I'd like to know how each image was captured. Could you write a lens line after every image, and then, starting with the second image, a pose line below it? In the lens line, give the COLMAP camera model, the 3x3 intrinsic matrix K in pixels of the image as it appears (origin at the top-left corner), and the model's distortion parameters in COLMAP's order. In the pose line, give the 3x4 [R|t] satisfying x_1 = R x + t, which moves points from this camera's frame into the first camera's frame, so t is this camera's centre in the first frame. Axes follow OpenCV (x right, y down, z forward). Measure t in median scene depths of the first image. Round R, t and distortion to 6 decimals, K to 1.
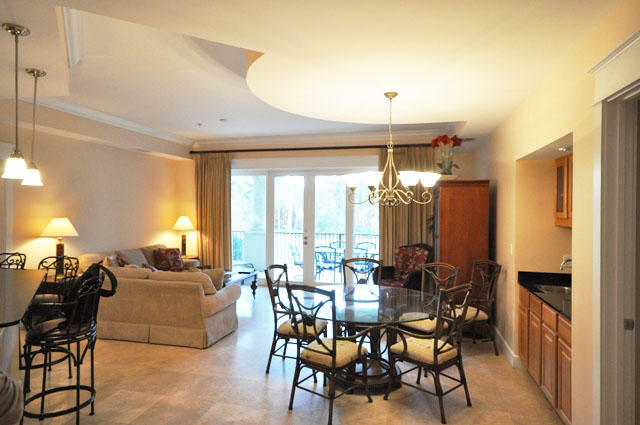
lens RADIAL K [[401.3, 0, 320.0], [0, 401.3, 212.5], [0, 0, 1]] dist [0.002219, 0.028218]
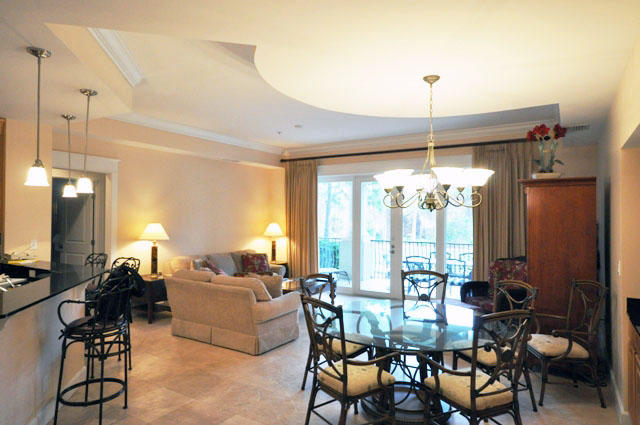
lens RADIAL K [[401.3, 0, 320.0], [0, 401.3, 212.5], [0, 0, 1]] dist [0.002219, 0.028218]
pose [[0.950056, -0.003714, -0.312058, 0.154976], [-0.002464, 0.999809, -0.019401, 0.004405], [0.312070, 0.019201, 0.949865, 0.090382]]
